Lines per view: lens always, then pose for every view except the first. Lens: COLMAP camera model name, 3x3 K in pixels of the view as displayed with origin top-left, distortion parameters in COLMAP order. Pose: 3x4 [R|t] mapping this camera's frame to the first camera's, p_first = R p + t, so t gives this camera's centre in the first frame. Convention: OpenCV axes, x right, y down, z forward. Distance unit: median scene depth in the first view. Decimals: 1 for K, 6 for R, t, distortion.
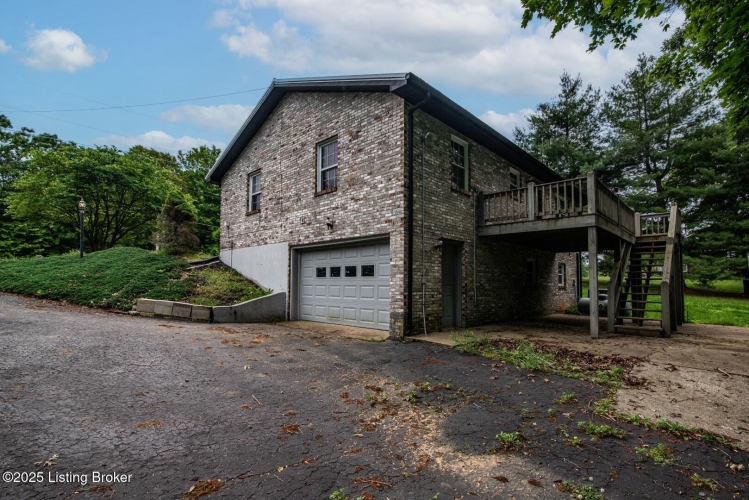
lens RADIAL K [[367.5, 0, 376.2], [0, 367.5, 249.0], [0, 0, 1]] dist [0.003498, 0.000212]
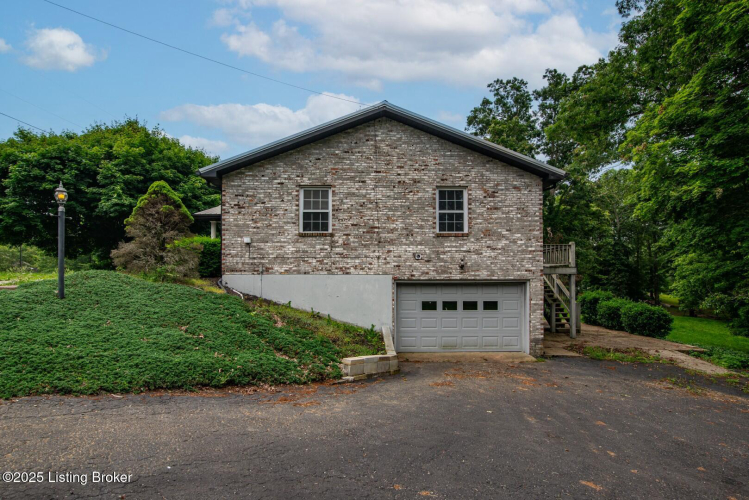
lens RADIAL K [[367.5, 0, 375.4], [0, 367.5, 256.2], [0, 0, 1]] dist [0.003498, 0.000212]
pose [[0.687606, 0.036298, 0.725176, -1.091691], [-0.067442, 0.997625, 0.014013, -0.089614], [-0.722945, -0.058542, 0.688421, 0.396817]]
